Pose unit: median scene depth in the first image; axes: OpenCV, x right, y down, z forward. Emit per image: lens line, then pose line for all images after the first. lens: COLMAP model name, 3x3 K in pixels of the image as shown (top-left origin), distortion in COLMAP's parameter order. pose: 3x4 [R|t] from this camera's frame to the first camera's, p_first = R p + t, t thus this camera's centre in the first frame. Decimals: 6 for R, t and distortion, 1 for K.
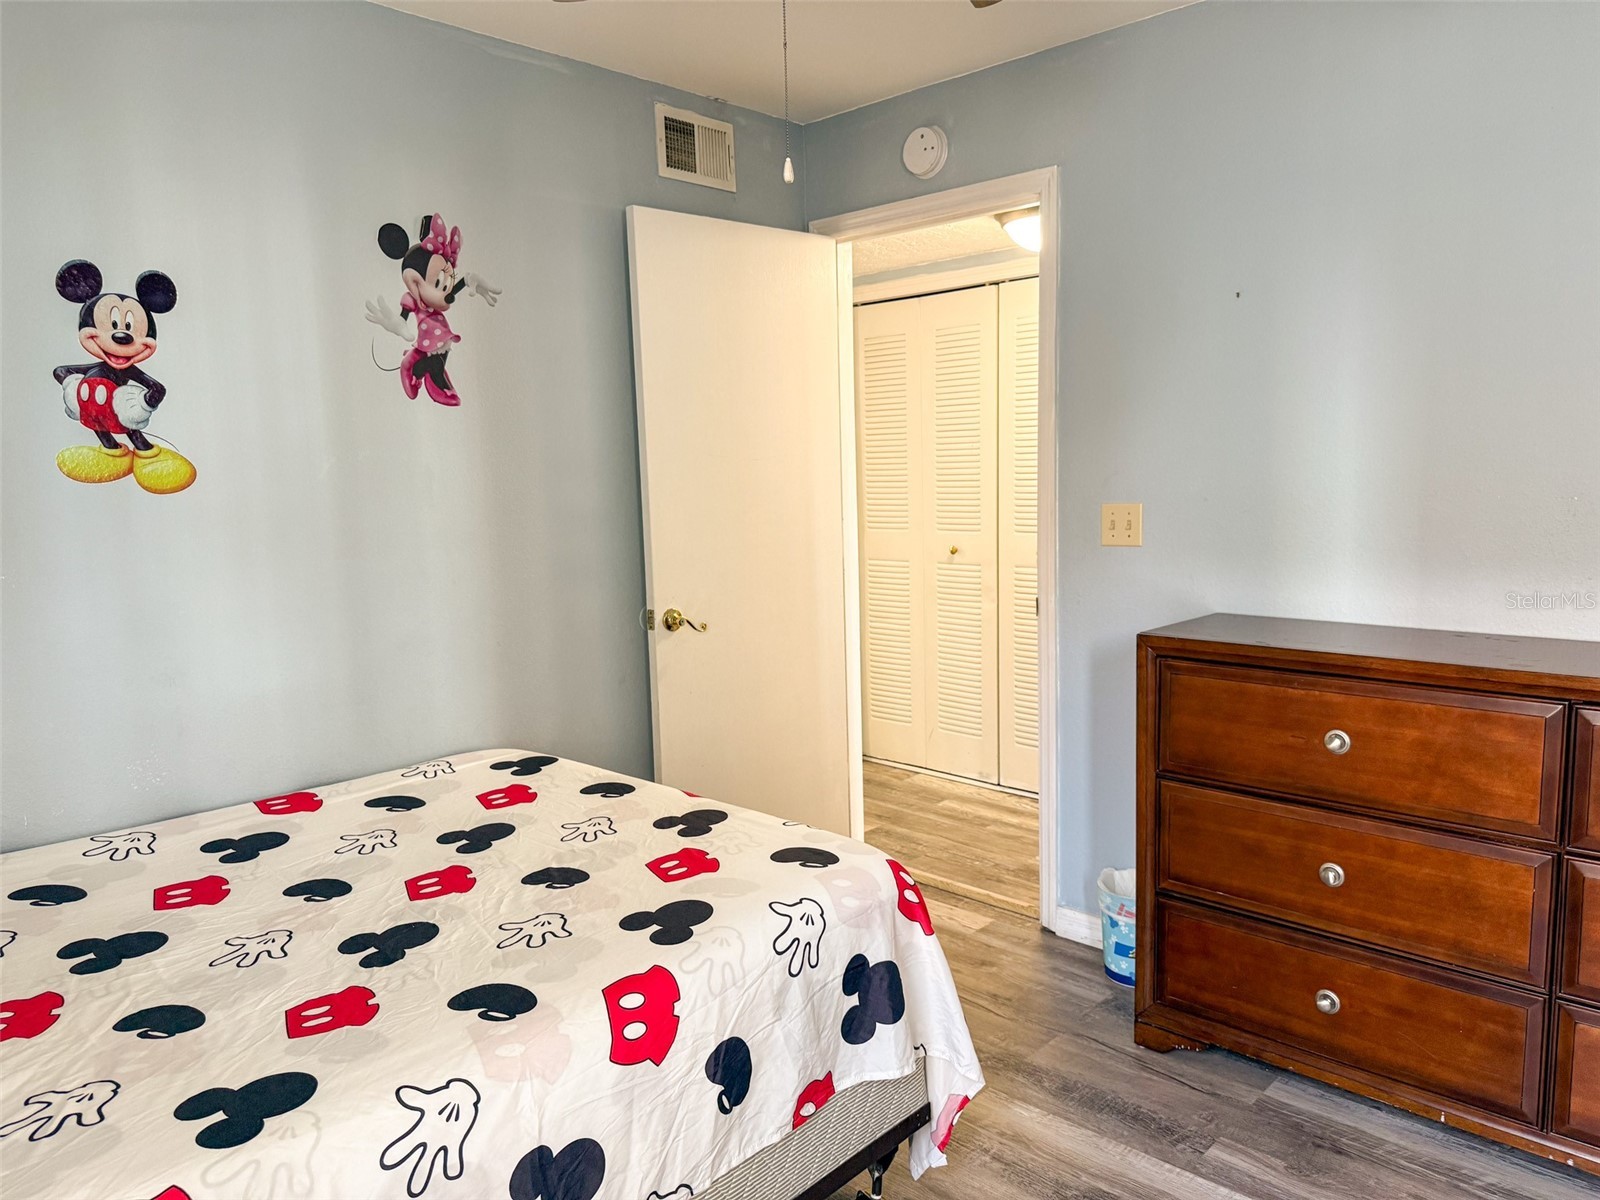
lens RADIAL K [[1131.0, 0, 799.9], [0, 1131.0, 598.9], [0, 0, 1]] dist [0.044964, -0.072161]
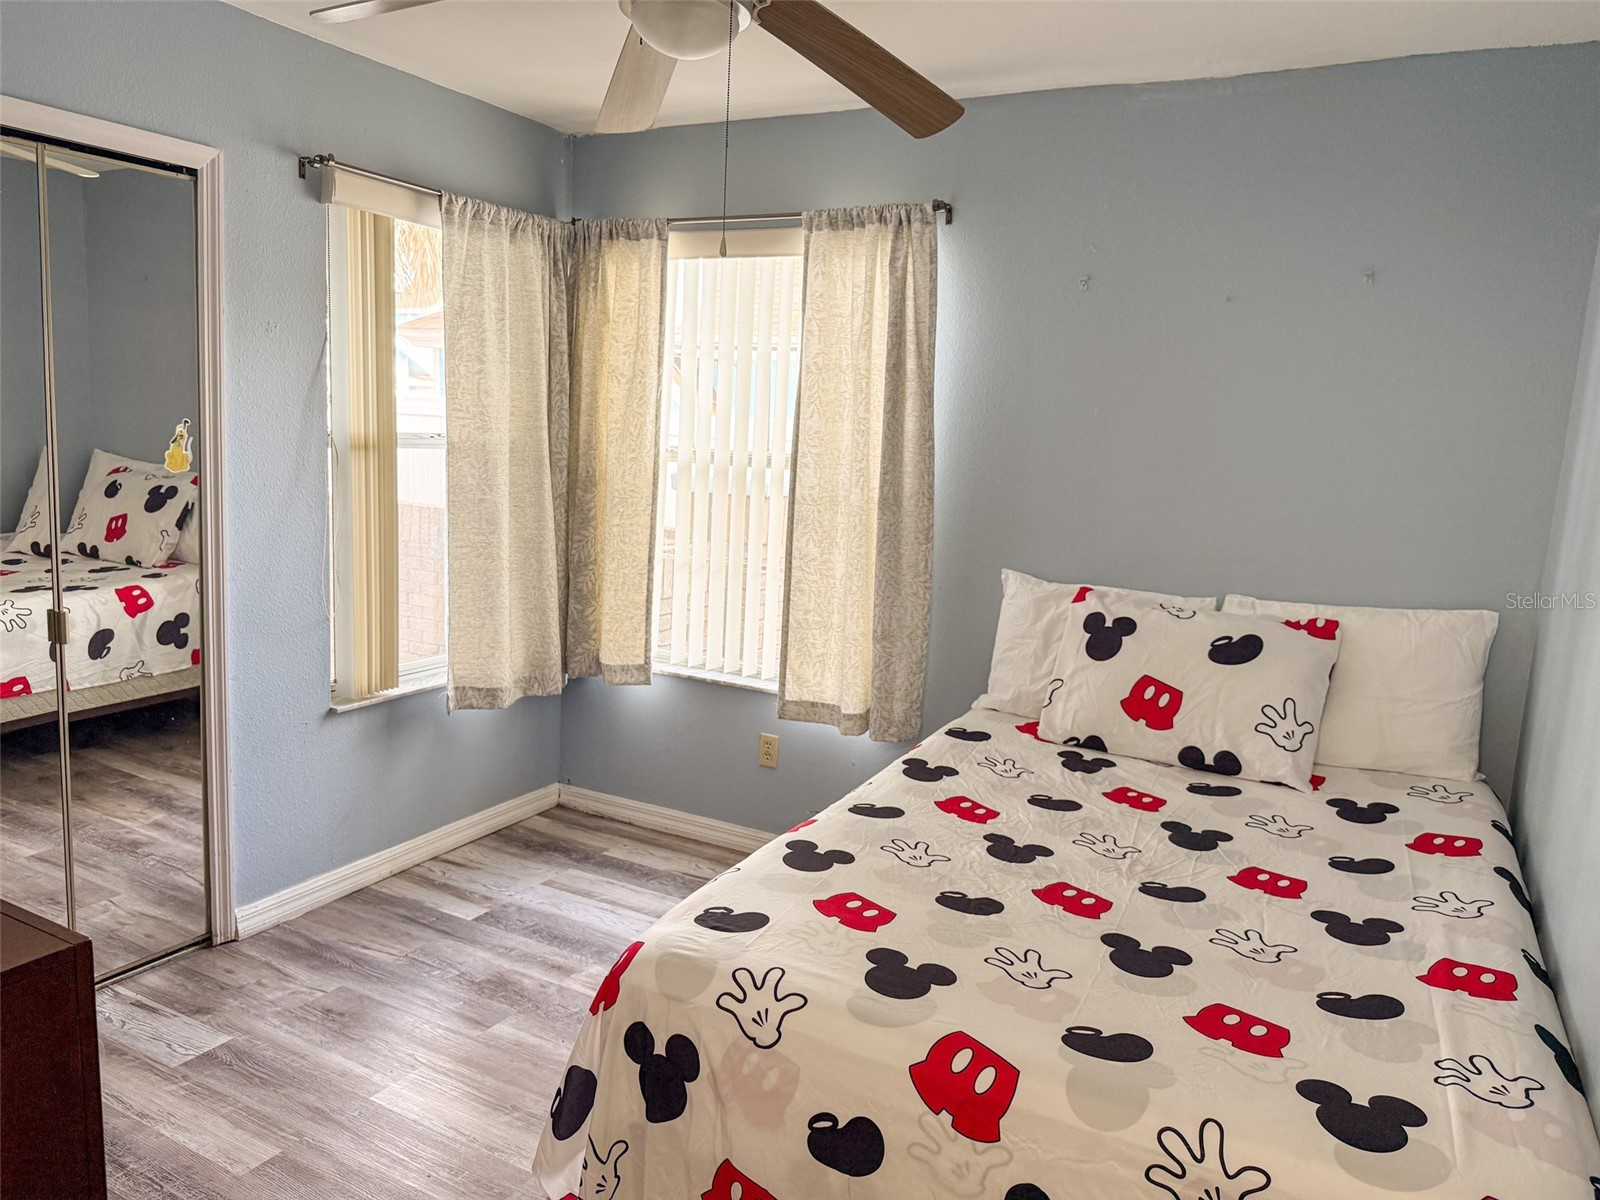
lens RADIAL K [[1131.0, 0, 798.6], [0, 1131.0, 595.9], [0, 0, 1]] dist [0.044964, -0.072161]
pose [[-0.964223, 0.019176, -0.264398, 0.190727], [-0.057534, 0.958468, 0.279336, -0.287112], [0.258773, 0.284555, -0.923074, 1.809998]]
